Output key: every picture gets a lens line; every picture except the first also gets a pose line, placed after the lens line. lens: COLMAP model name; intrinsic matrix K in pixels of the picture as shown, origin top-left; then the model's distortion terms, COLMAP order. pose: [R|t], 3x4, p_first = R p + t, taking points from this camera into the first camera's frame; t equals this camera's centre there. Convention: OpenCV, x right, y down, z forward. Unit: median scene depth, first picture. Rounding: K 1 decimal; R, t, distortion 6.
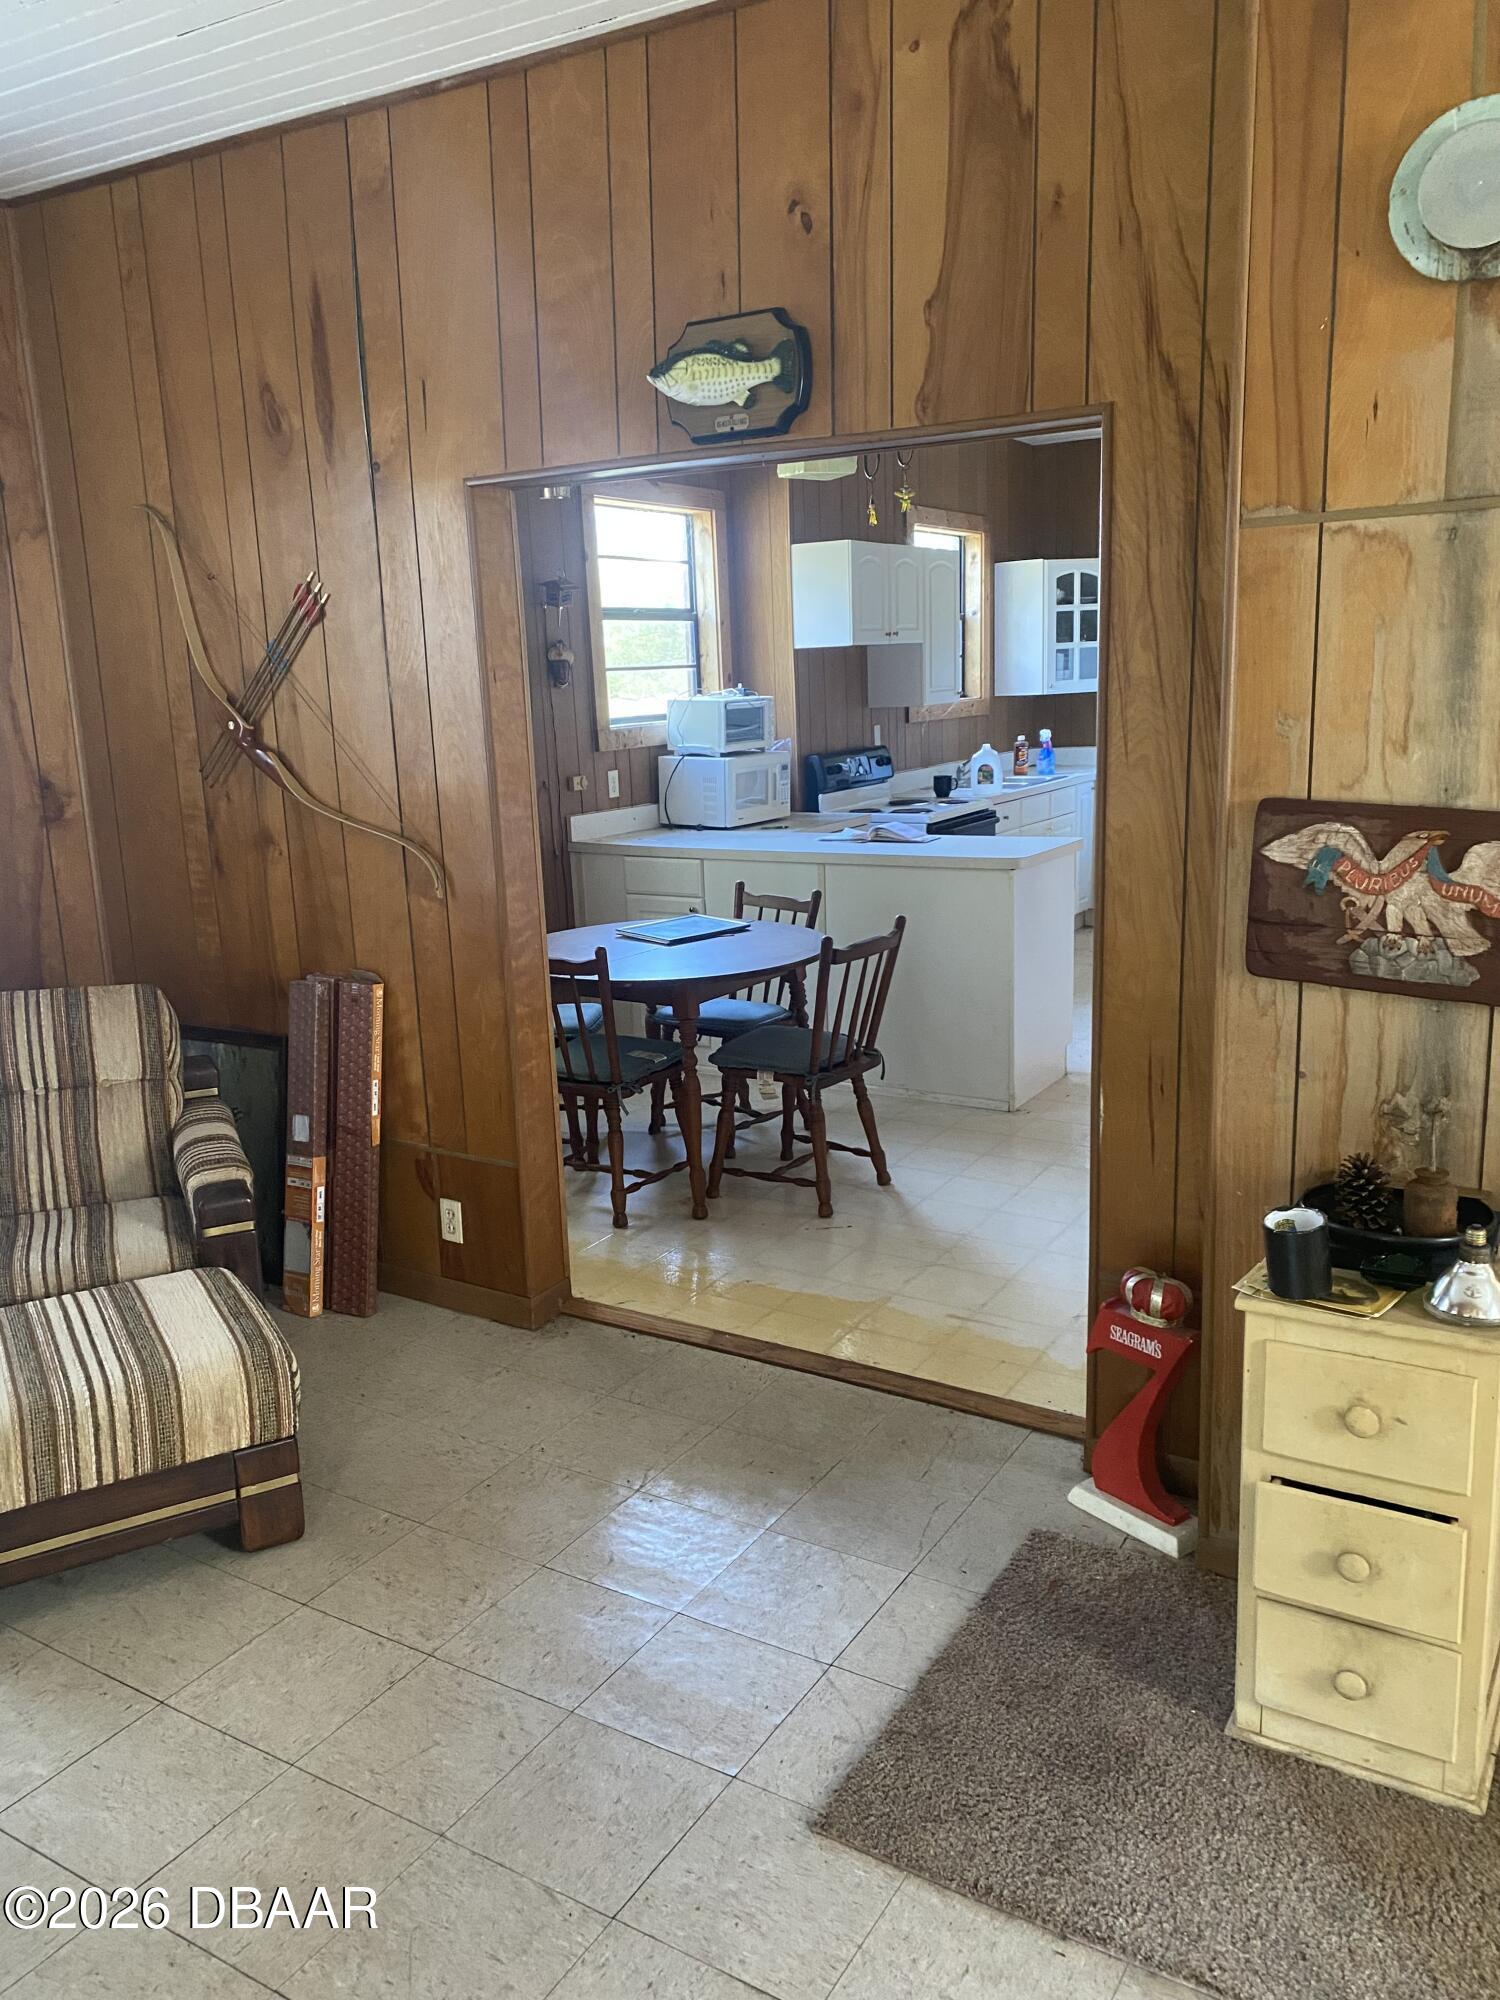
lens RADIAL K [[1506.2, 0, 755.9], [0, 1506.2, 989.3], [0, 0, 1]] dist [0.009737, 0.002905]
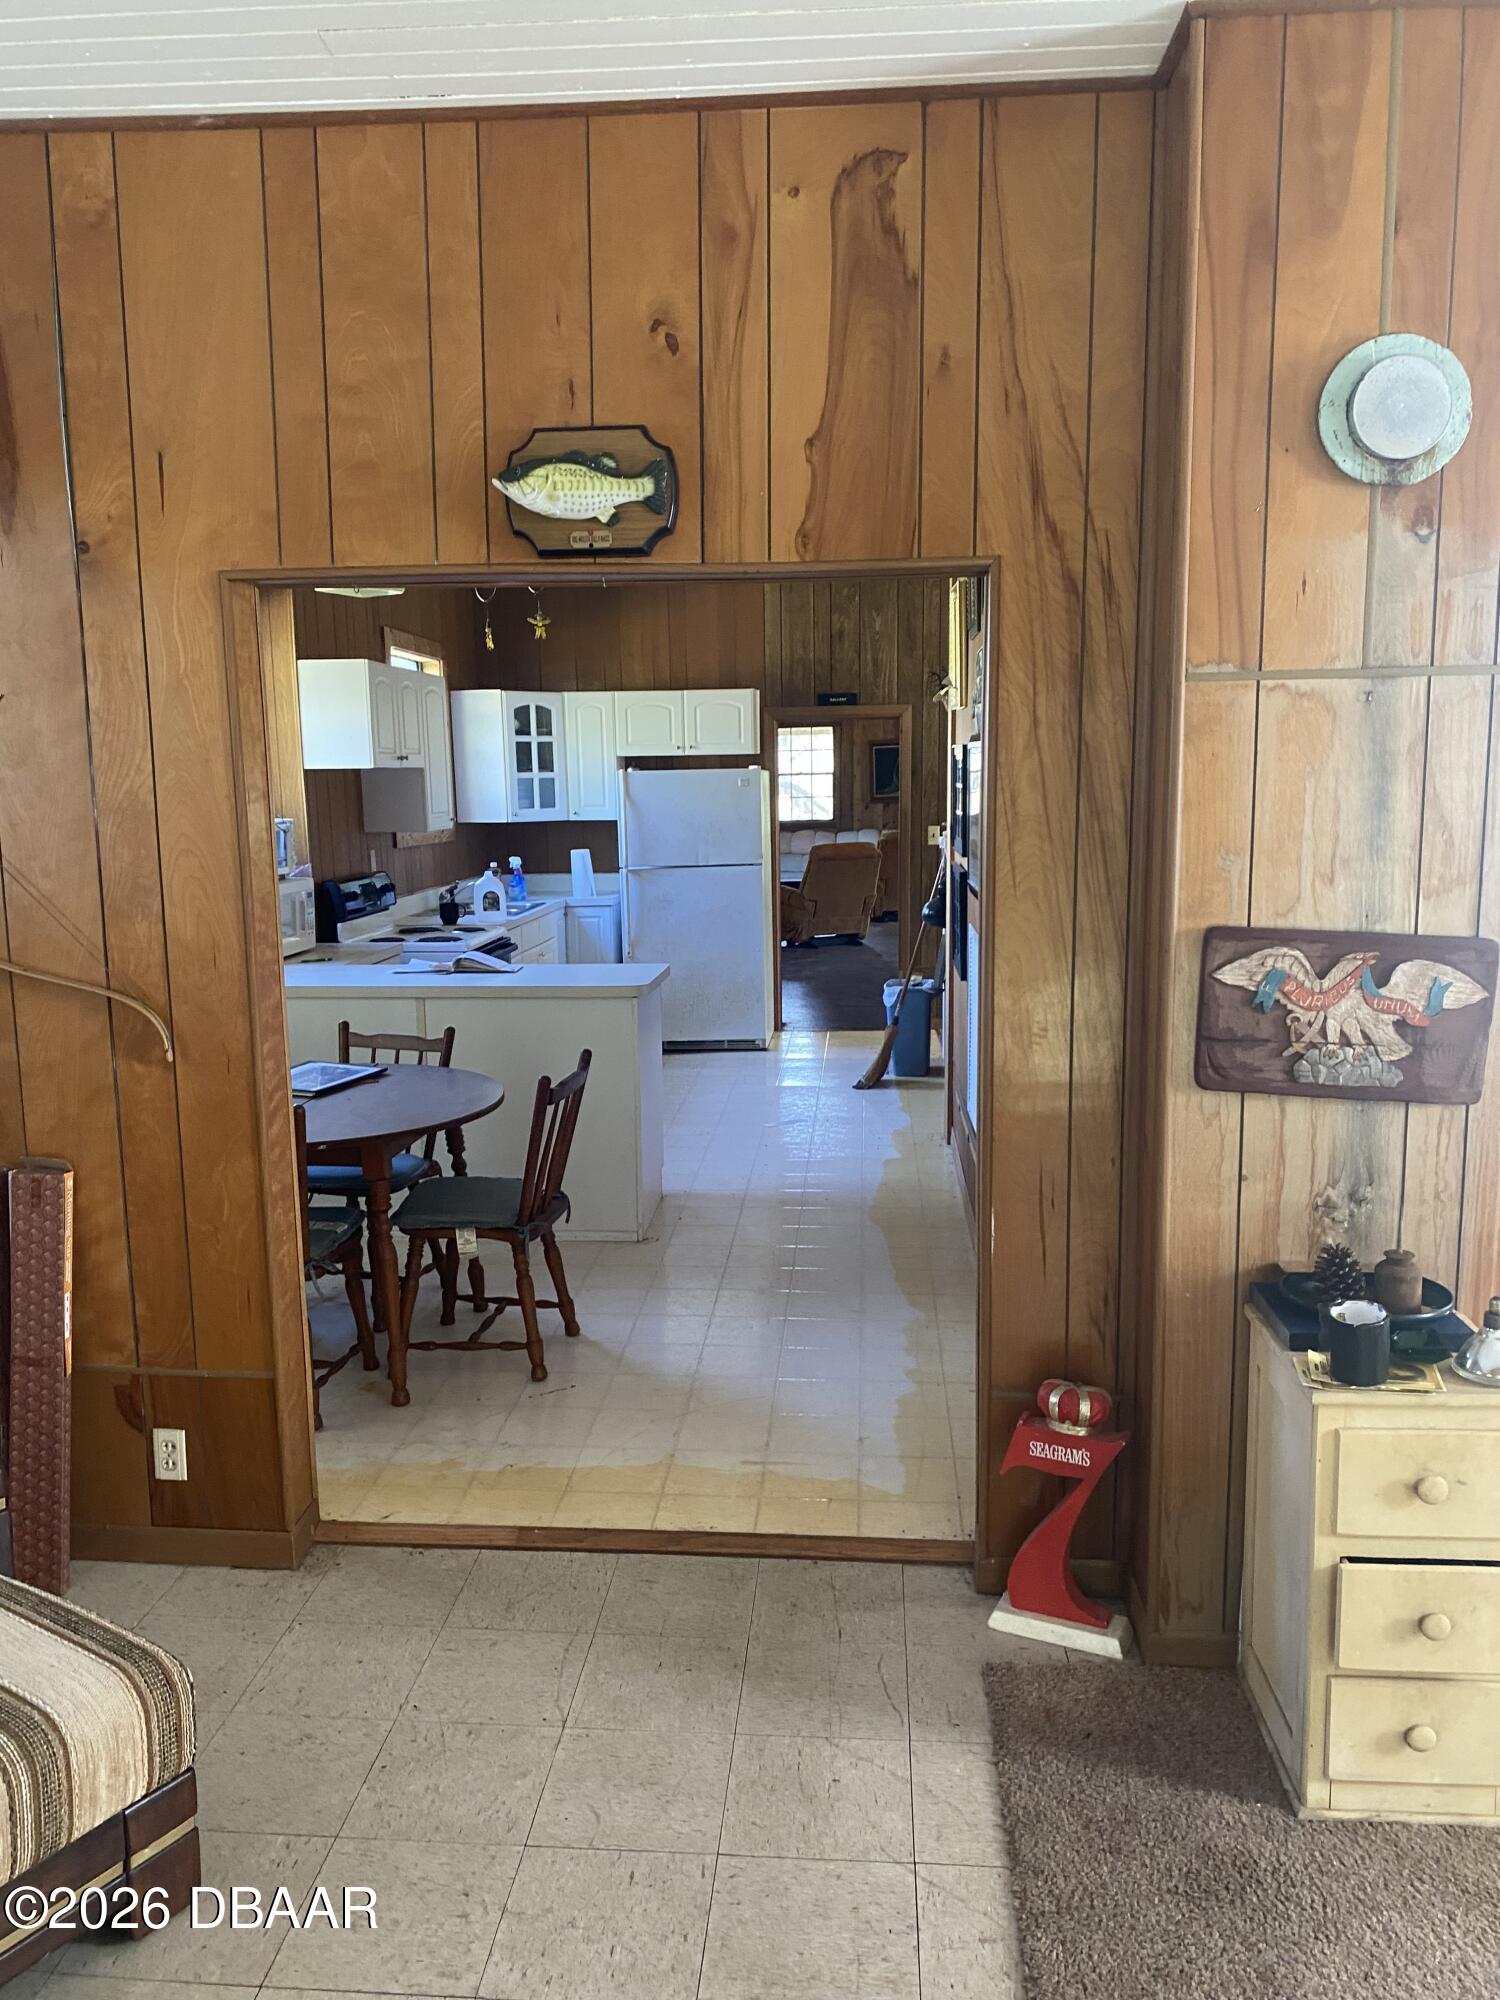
lens RADIAL K [[1505.3, 0, 789.5], [0, 1505.3, 1005.5], [0, 0, 1]] dist [0.013442, 0.000727]
pose [[0.897549, -0.043683, 0.438746, -0.370345], [0.074114, 0.995869, -0.052466, -0.031553], [-0.434641, 0.079608, 0.897078, 0.144061]]
